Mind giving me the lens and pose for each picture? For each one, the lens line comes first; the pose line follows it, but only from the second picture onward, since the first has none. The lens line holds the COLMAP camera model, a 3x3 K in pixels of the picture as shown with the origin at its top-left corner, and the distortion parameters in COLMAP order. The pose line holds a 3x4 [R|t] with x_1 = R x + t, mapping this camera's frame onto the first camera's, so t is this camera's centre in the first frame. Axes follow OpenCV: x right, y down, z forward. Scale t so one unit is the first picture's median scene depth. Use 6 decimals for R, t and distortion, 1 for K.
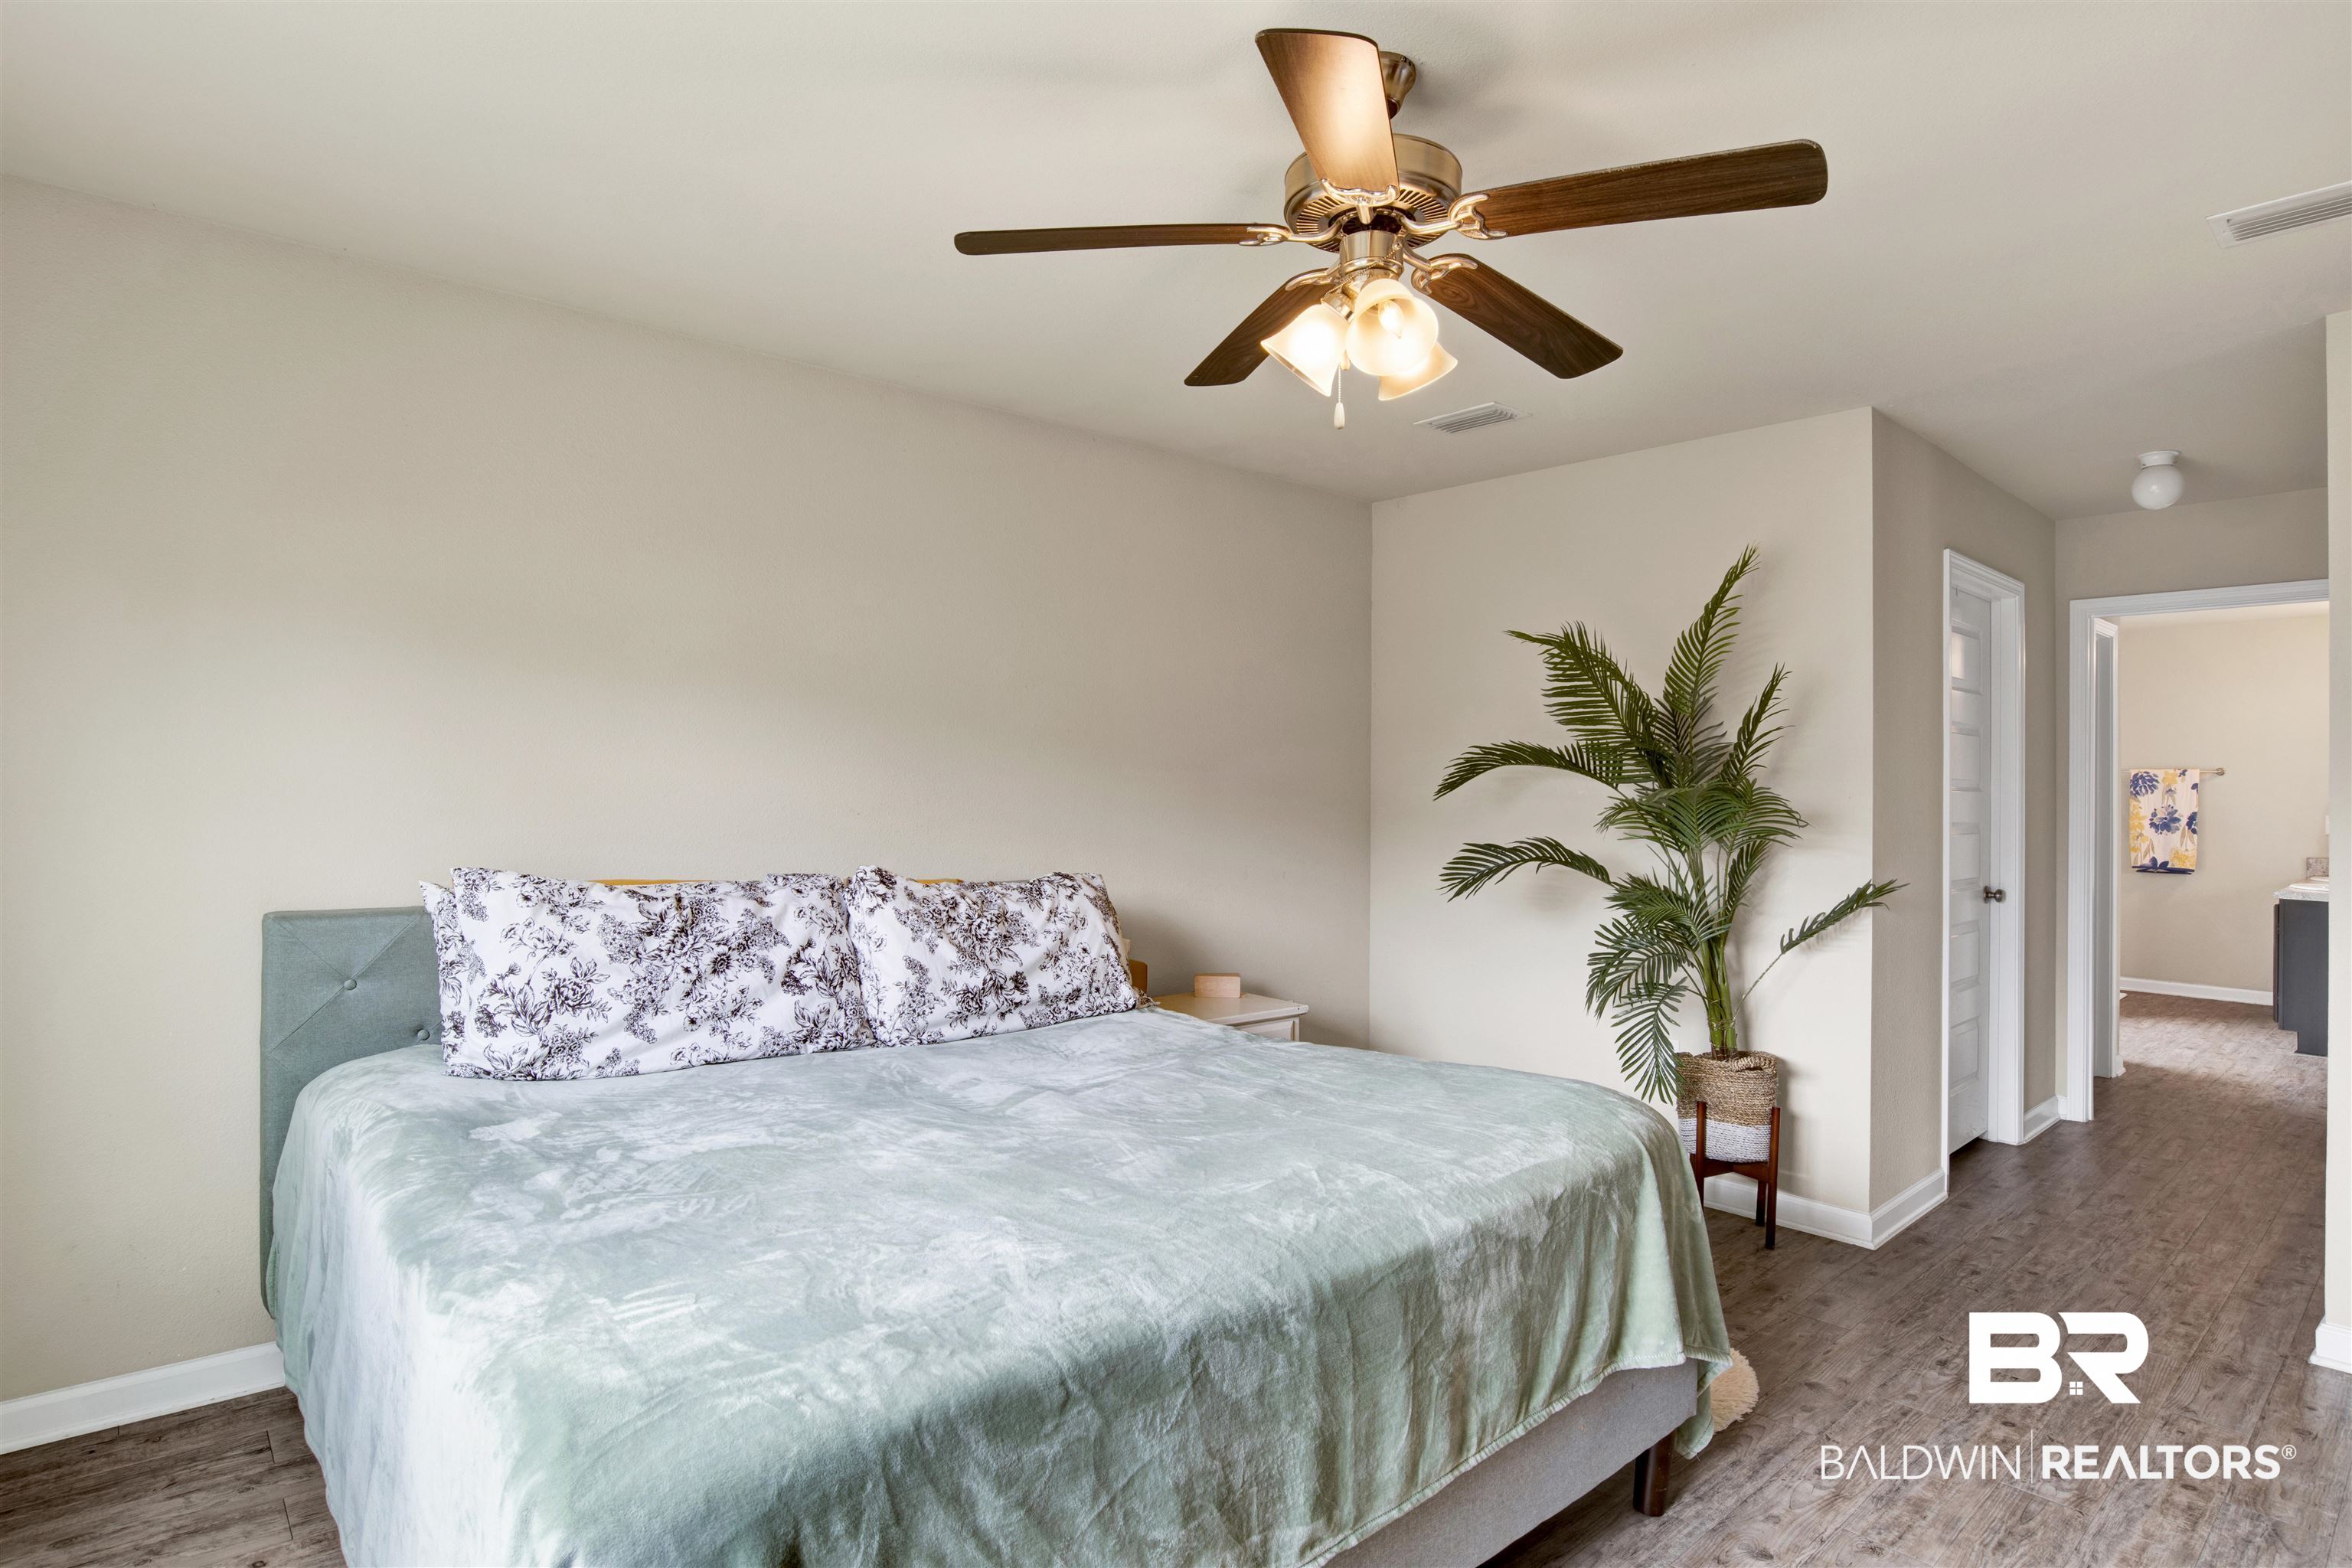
lens RADIAL K [[1253.9, 0, 1176.0], [0, 1253.9, 784.0], [0, 0, 1]] dist [-0.041628, 0.000655]
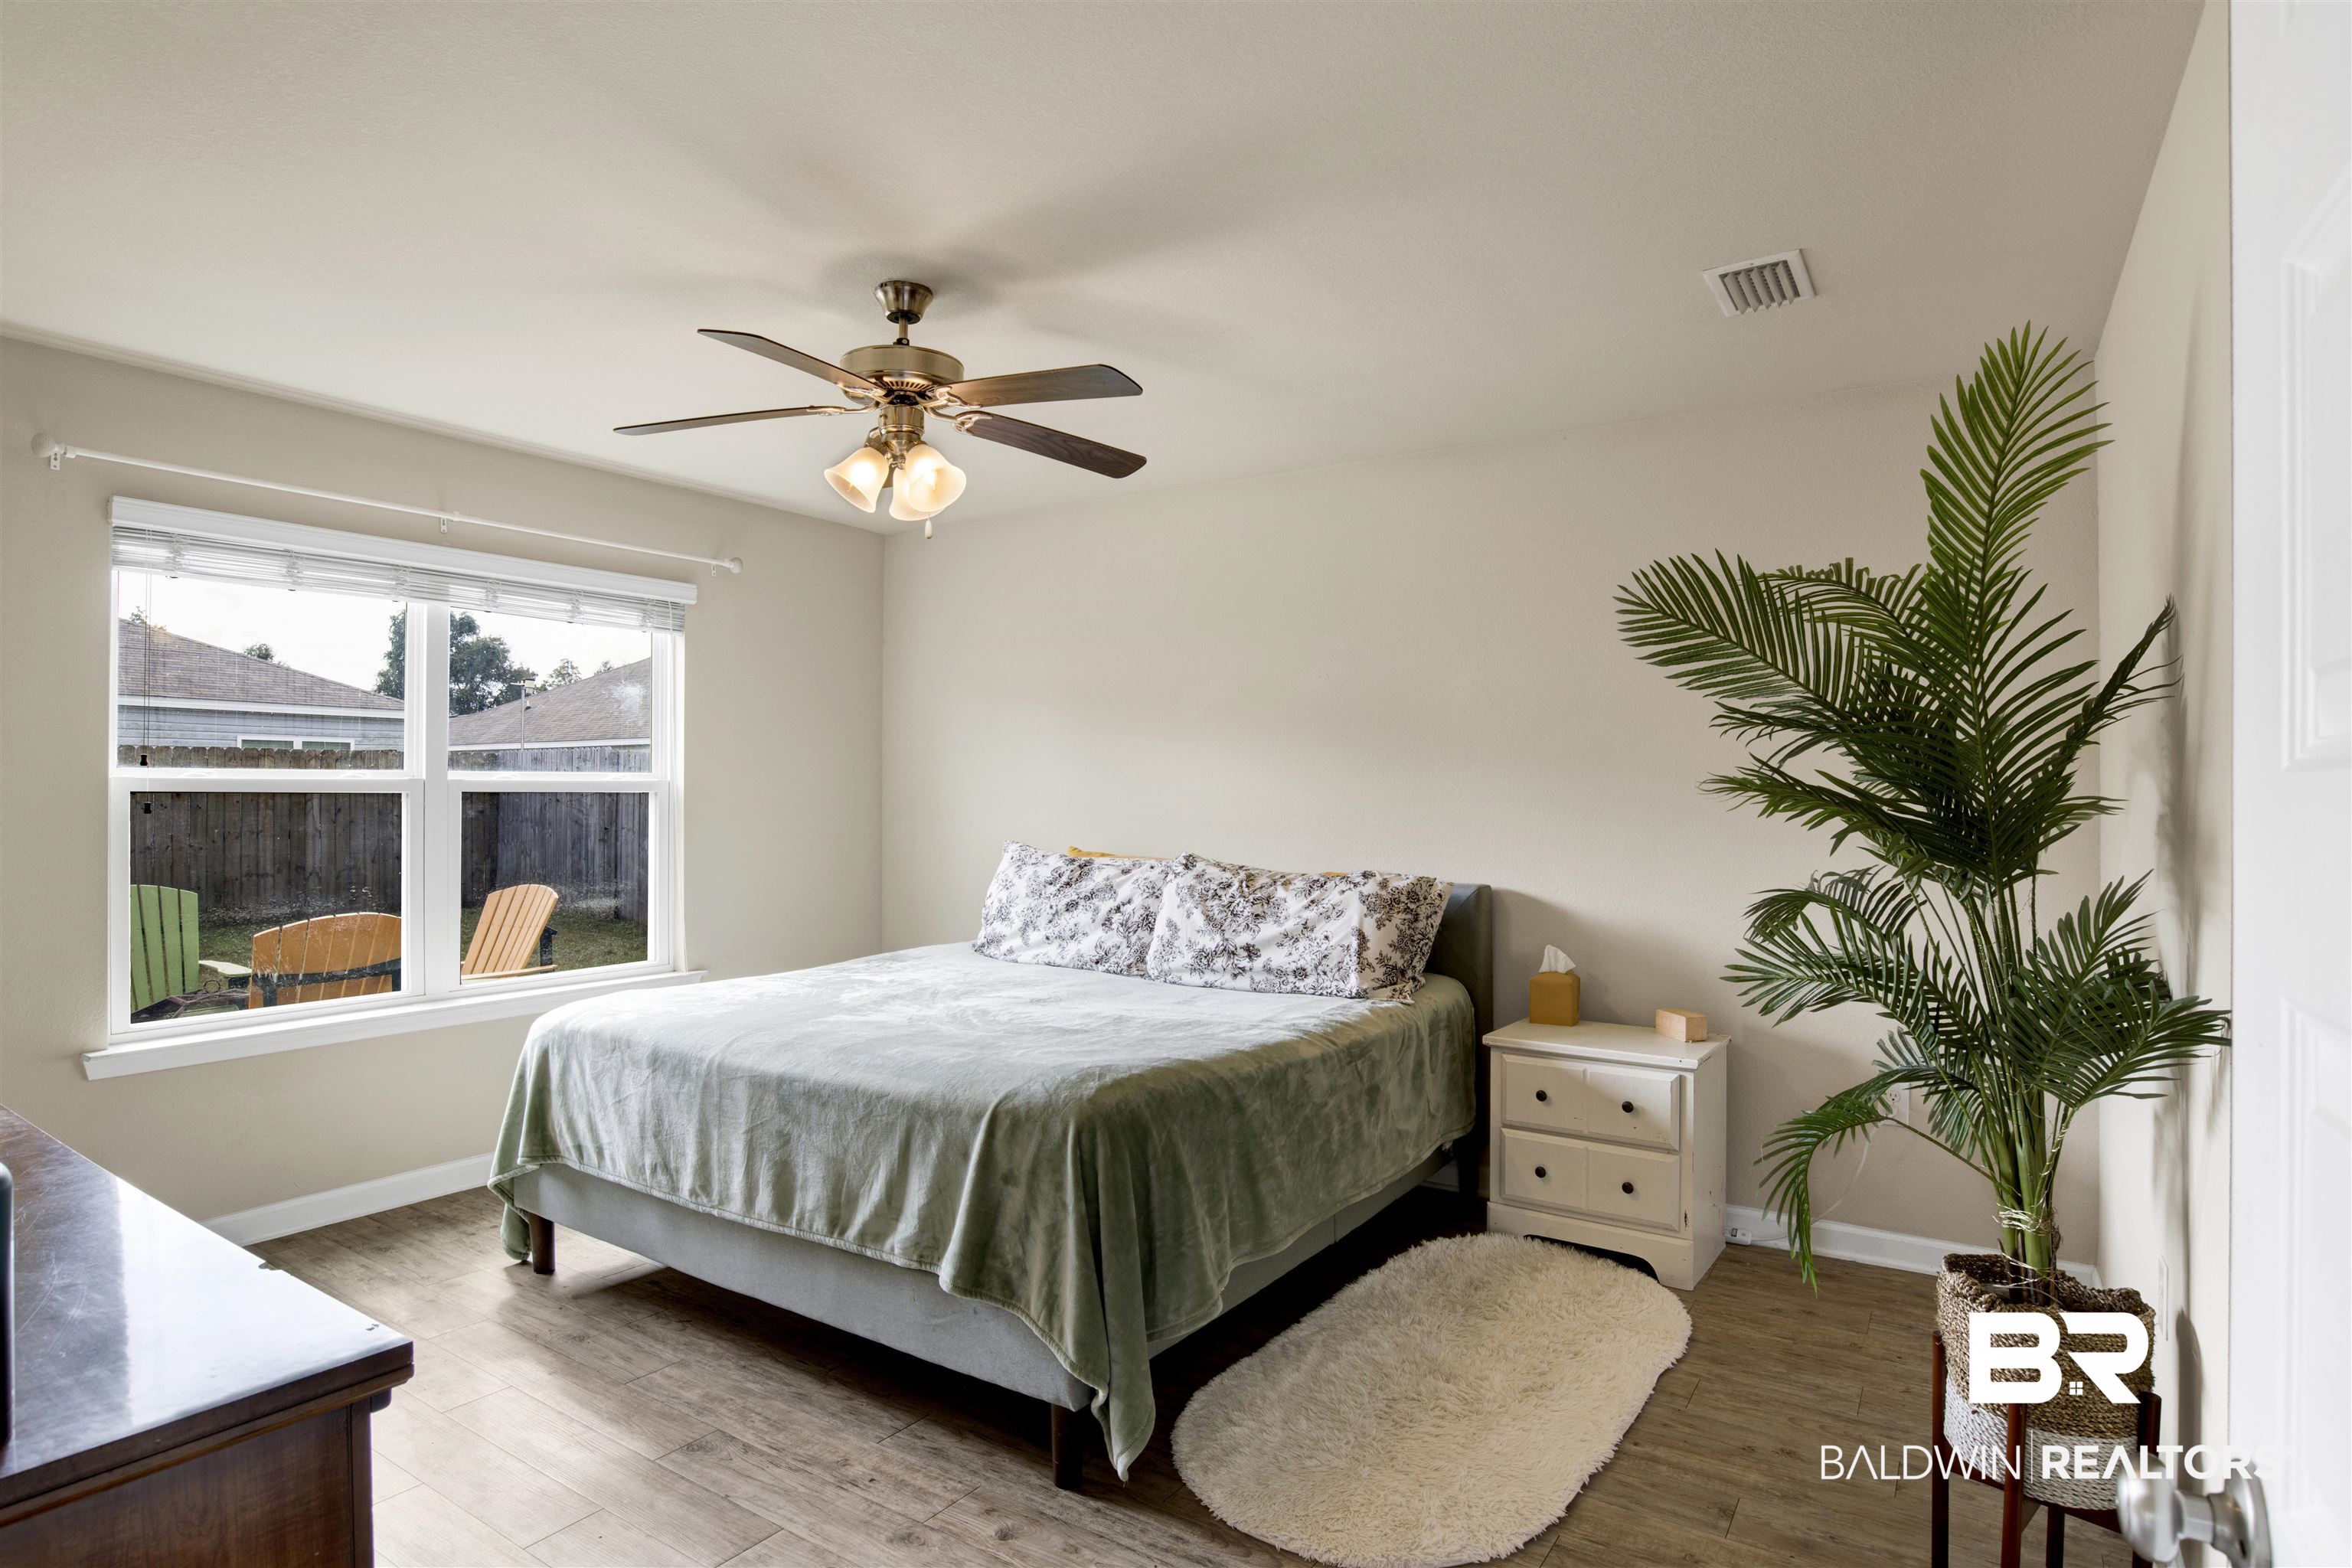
lens RADIAL K [[1289.2, 0, 1176.0], [0, 1289.2, 784.0], [0, 0, 1]] dist [-0.082032, 0.042979]
pose [[0.246540, -0.017855, -0.968968, 1.210904], [0.006280, 0.999839, -0.016826, 0.015236], [0.969112, -0.001937, 0.246612, 0.688023]]
